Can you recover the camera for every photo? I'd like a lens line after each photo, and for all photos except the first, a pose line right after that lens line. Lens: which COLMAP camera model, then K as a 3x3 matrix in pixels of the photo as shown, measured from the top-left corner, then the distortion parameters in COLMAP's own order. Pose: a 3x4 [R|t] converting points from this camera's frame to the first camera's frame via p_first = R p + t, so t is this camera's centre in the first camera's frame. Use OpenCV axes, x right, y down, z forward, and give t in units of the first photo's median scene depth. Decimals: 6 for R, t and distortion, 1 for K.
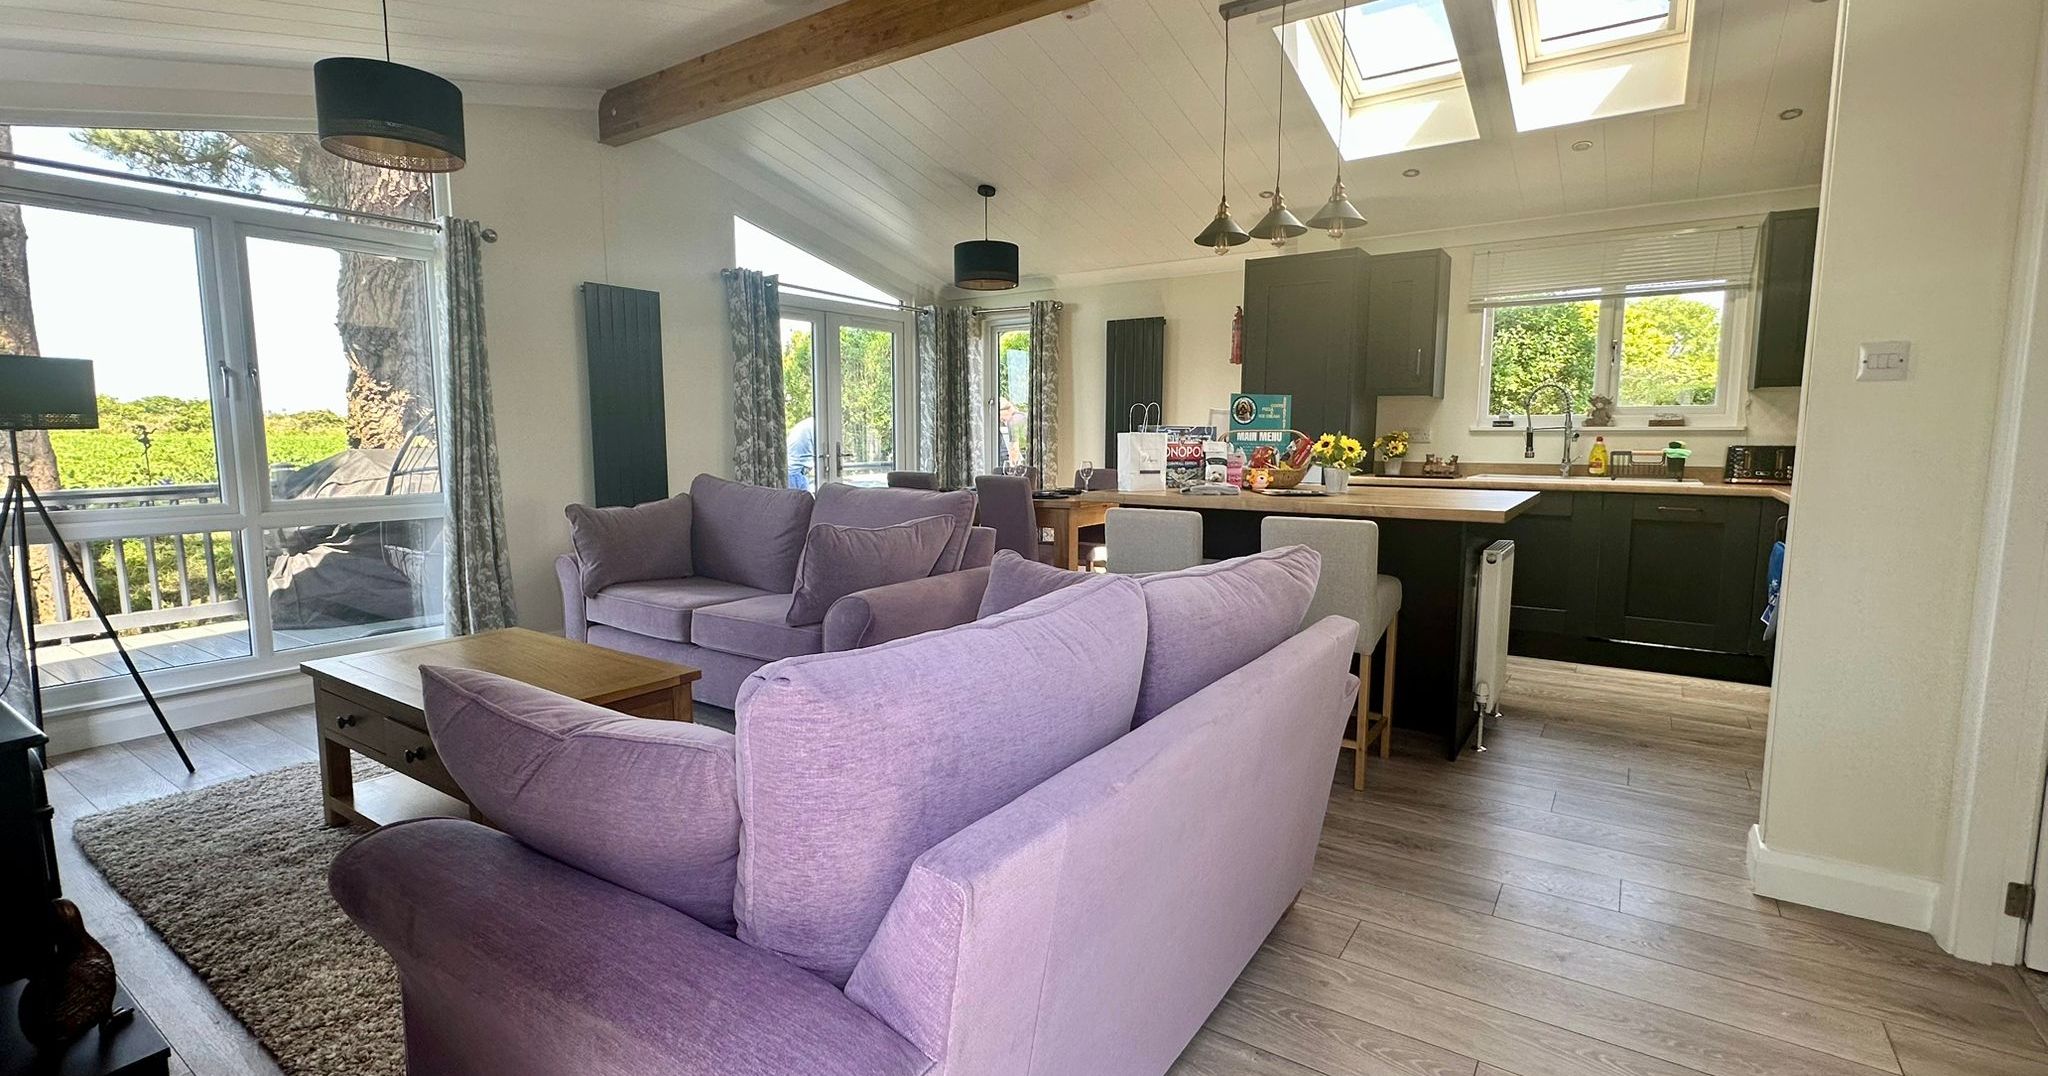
lens RADIAL K [[913.5, 0, 1021.8], [0, 913.5, 538.2], [0, 0, 1]] dist [-0.003615, 0.000106]
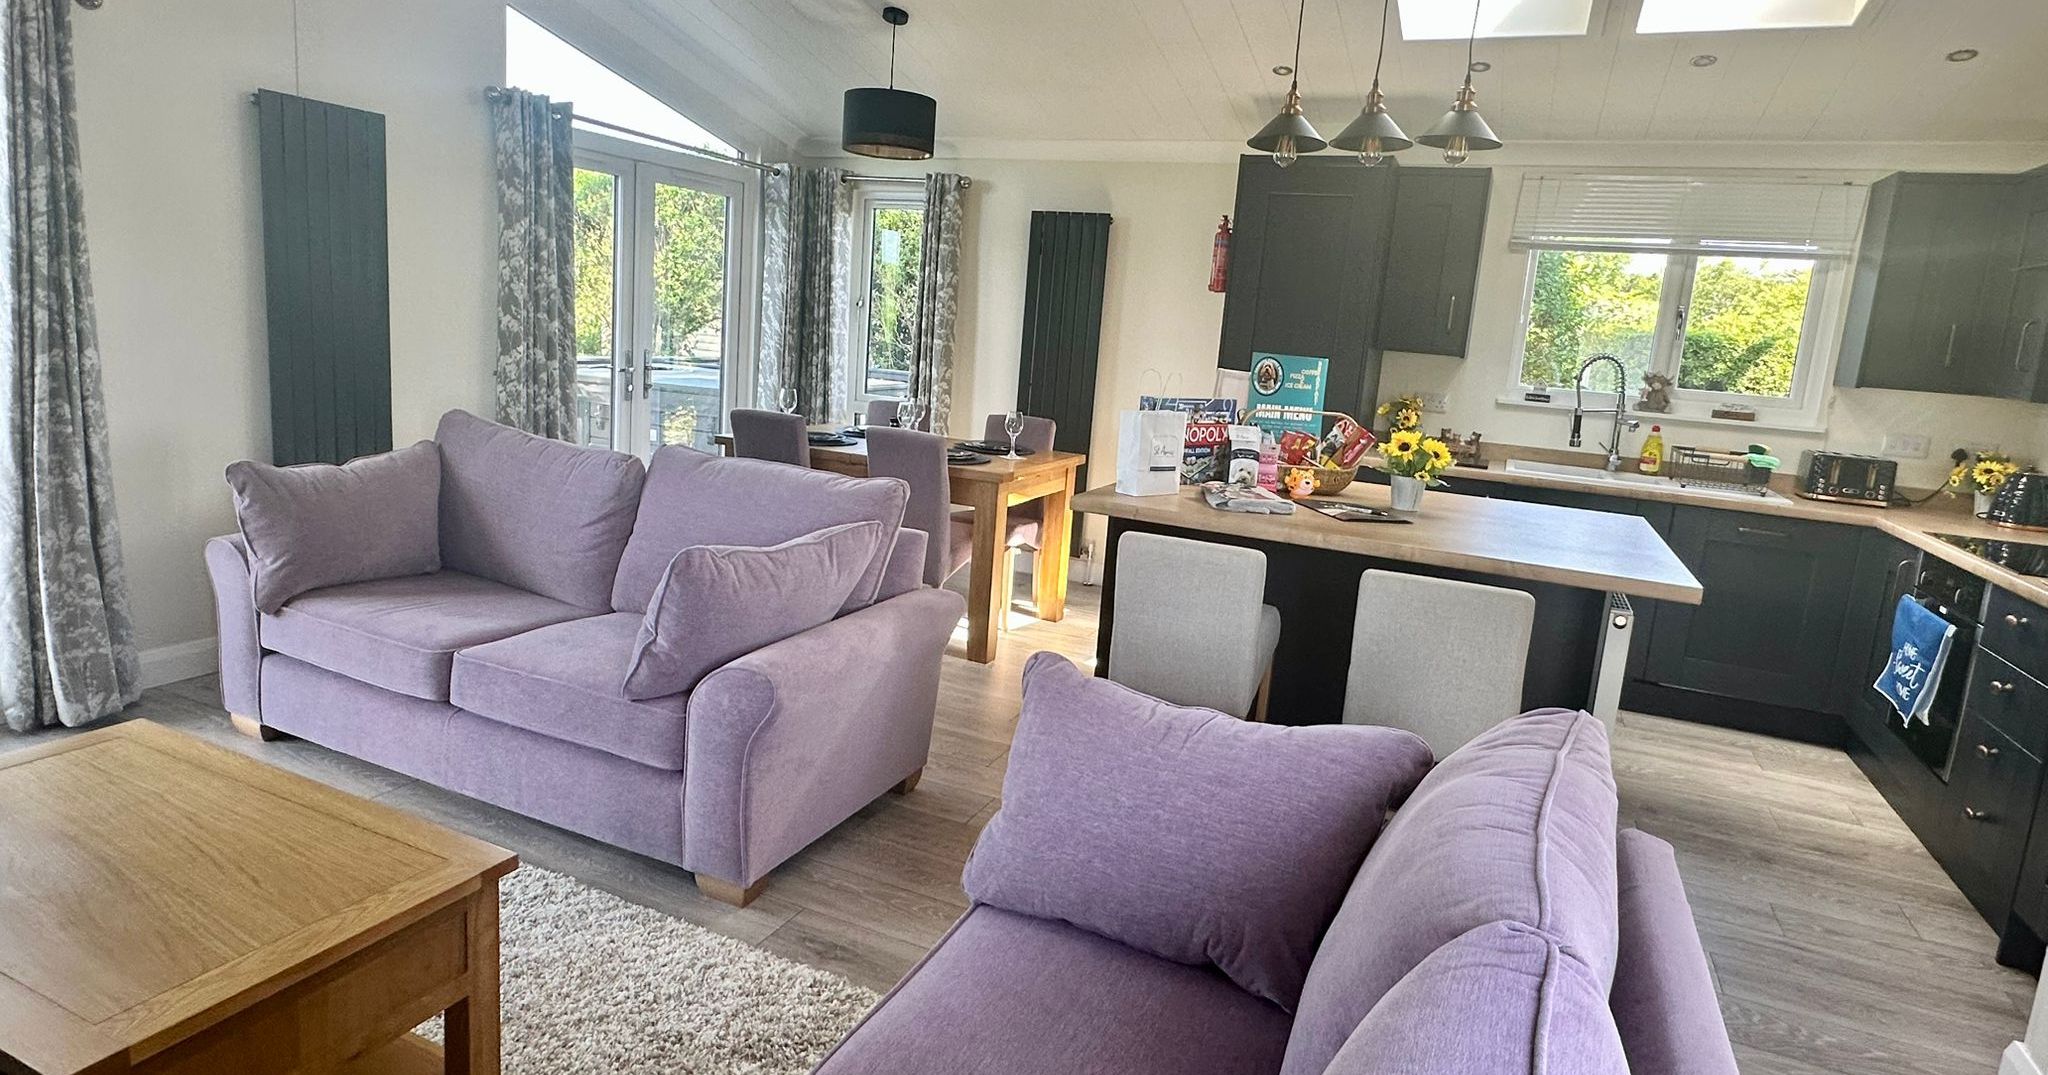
lens RADIAL K [[1099.3, 0, 1023.7], [0, 1099.3, 500.0], [0, 0, 1]] dist [-0.004258, 0.000848]
pose [[0.981198, 0.042555, 0.188255, -0.094761], [-0.053572, 0.997112, 0.053824, -0.068427], [-0.185420, -0.062897, 0.980644, 0.148805]]
